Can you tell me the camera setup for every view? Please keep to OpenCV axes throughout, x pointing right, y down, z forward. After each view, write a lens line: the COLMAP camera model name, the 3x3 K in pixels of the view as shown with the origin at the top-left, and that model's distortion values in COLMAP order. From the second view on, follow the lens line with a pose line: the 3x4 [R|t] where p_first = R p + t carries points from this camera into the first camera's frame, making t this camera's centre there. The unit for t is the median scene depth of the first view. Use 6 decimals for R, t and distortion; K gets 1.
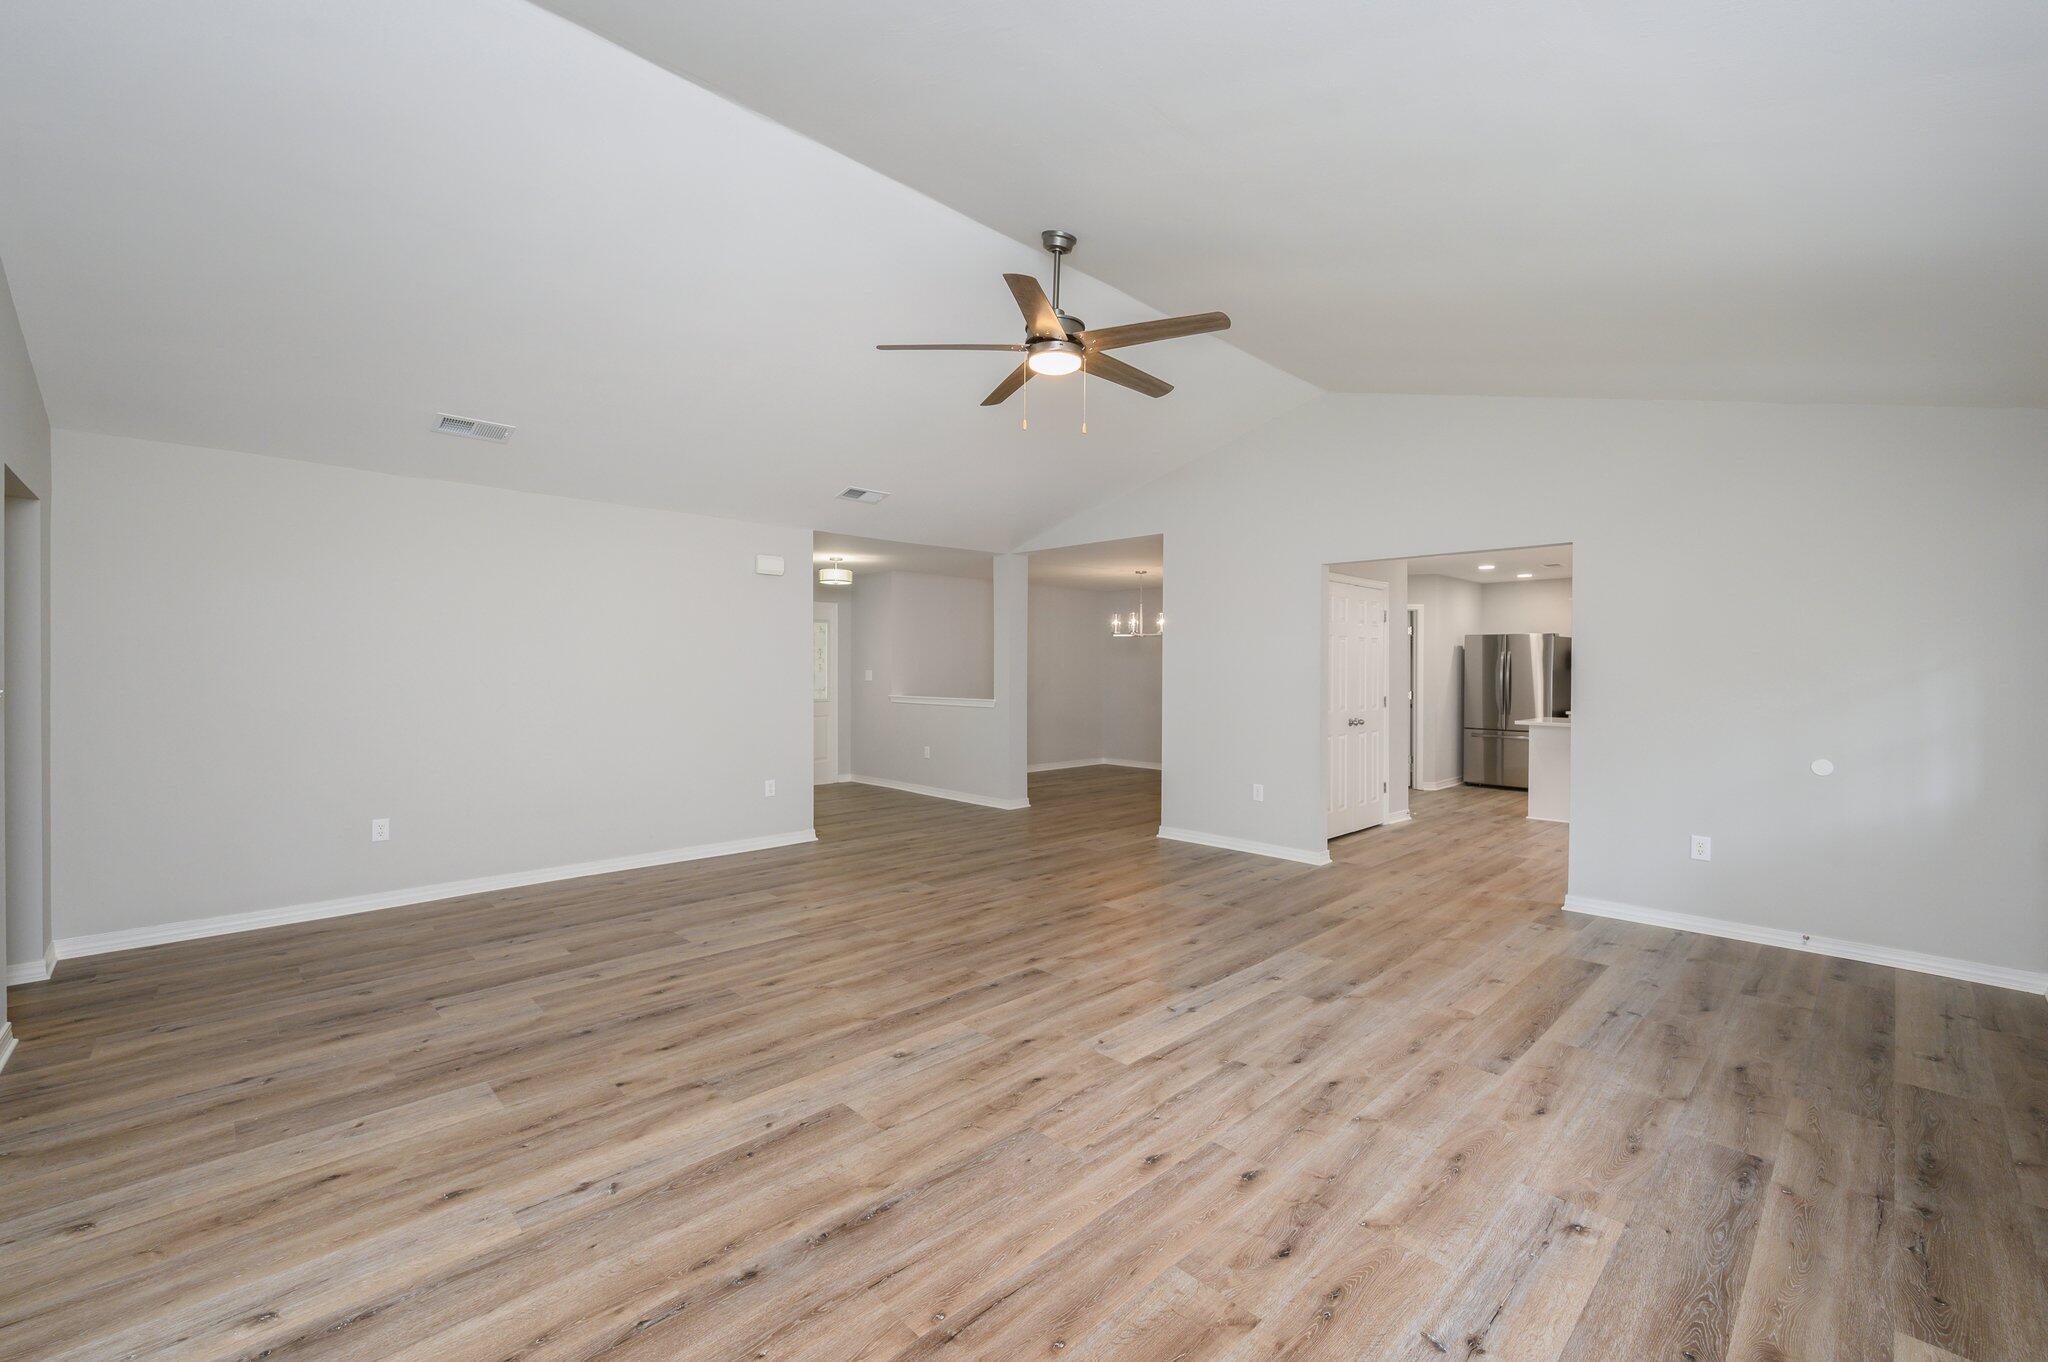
lens RADIAL K [[843.0, 0, 1004.9], [0, 843.0, 672.2], [0, 0, 1]] dist [-0.001985, 0.000761]
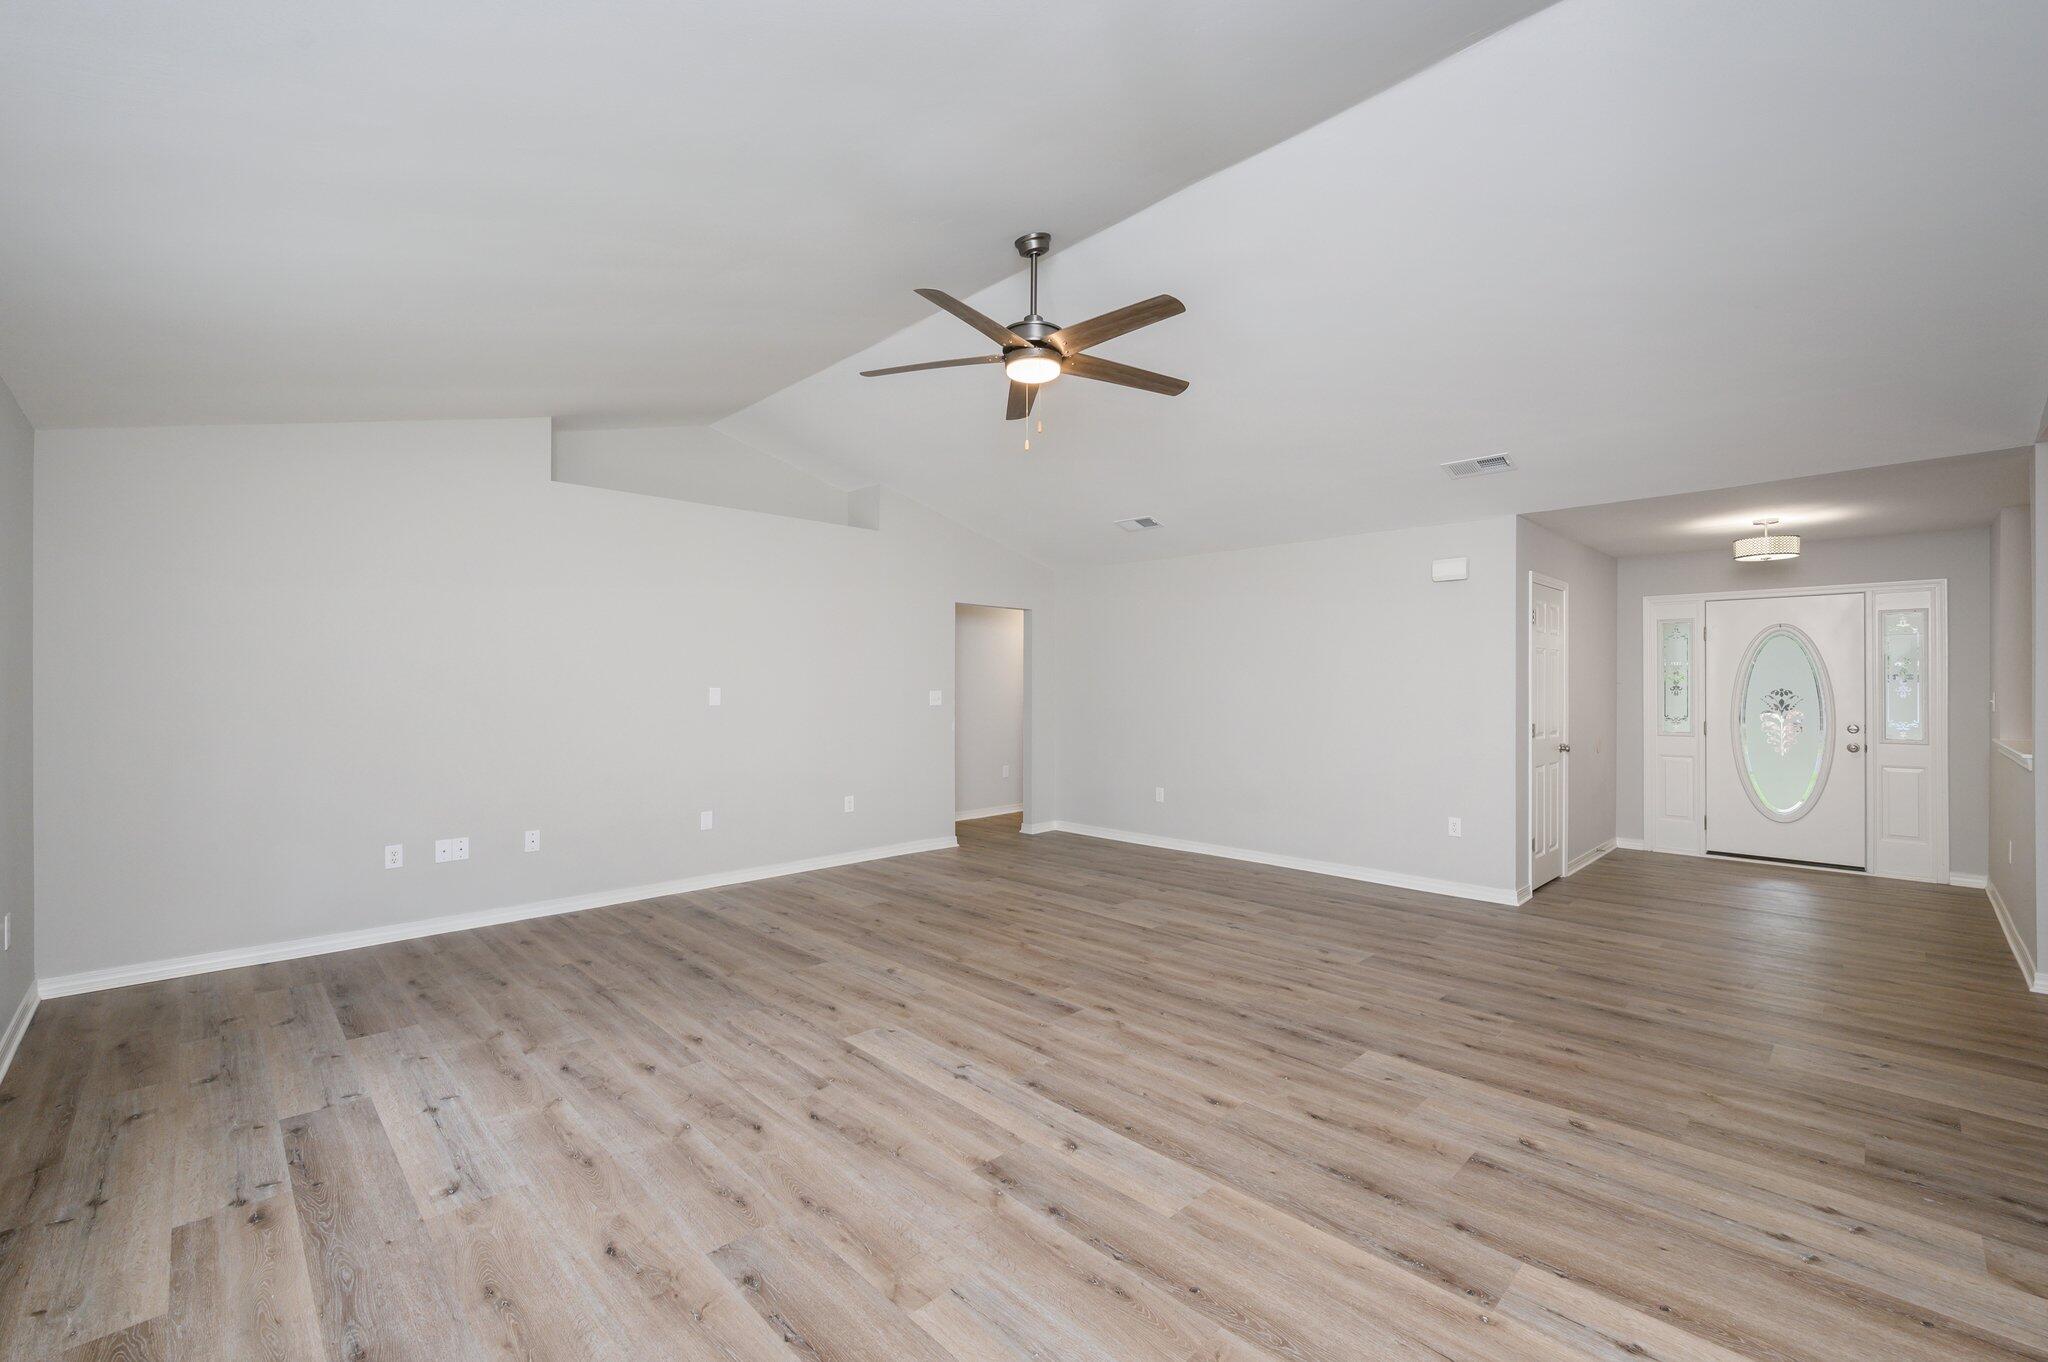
lens RADIAL K [[843.0, 0, 1038.9], [0, 843.0, 686.4], [0, 0, 1]] dist [-0.001985, 0.000761]
pose [[0.033108, -0.002838, -0.999448, 1.116541], [-0.005349, 0.999981, -0.003017, -0.002366], [0.999437, 0.005446, 0.033092, 1.066034]]
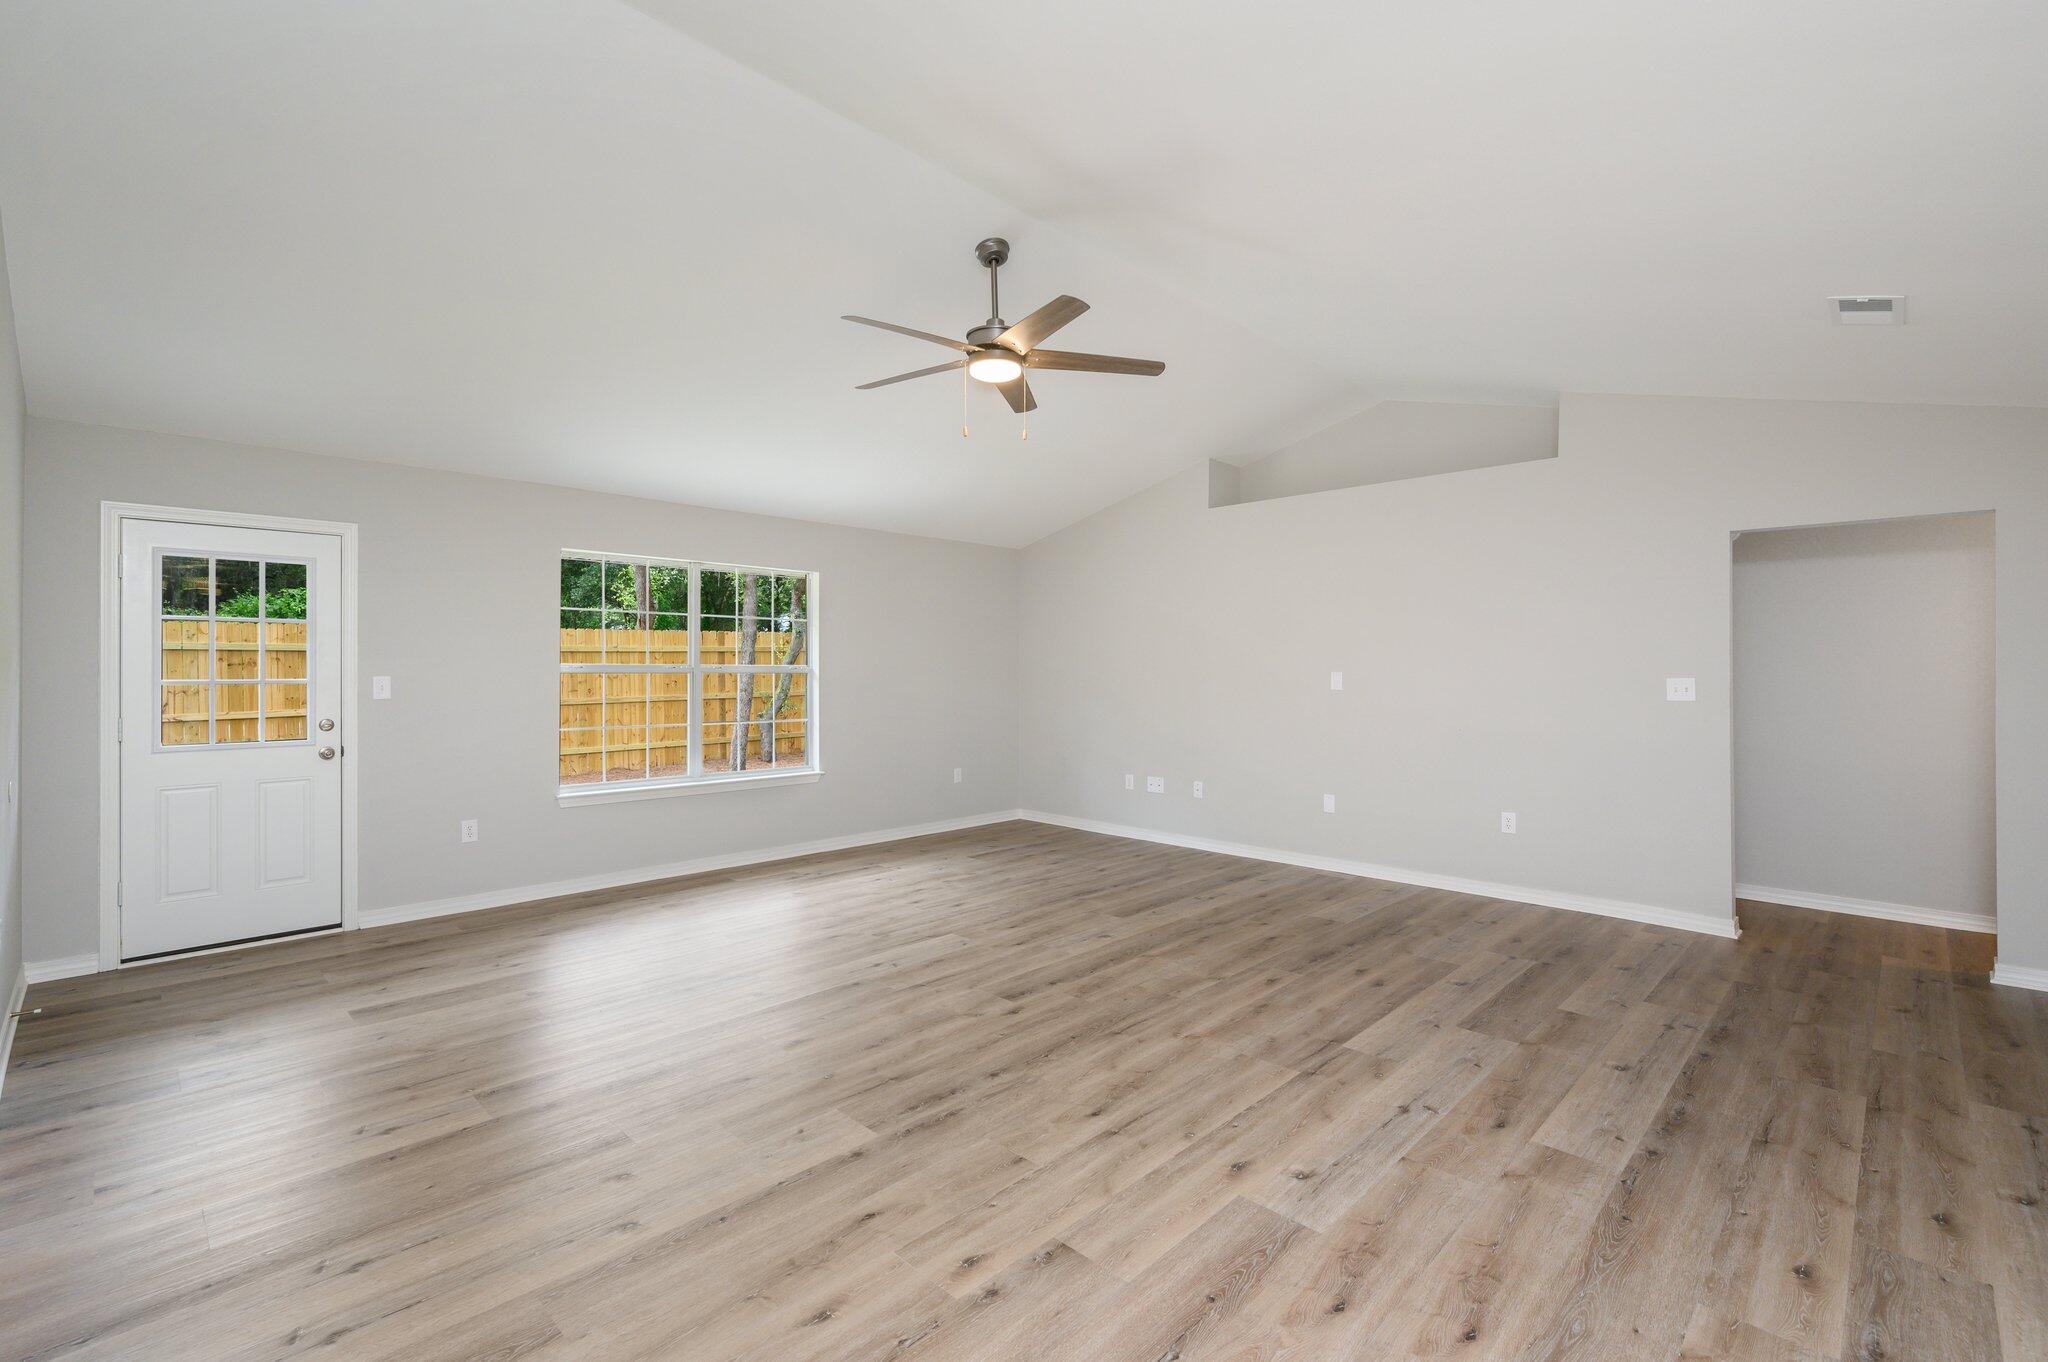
lens RADIAL K [[907.3, 0, 1029.0], [0, 907.3, 660.1], [0, 0, 1]] dist [-0.001301, 0.000446]
pose [[-0.998834, -0.005698, -0.047935, 0.076917], [-0.005412, 0.999967, -0.006080, -0.010555], [0.047968, -0.005813, -0.998832, 2.288690]]
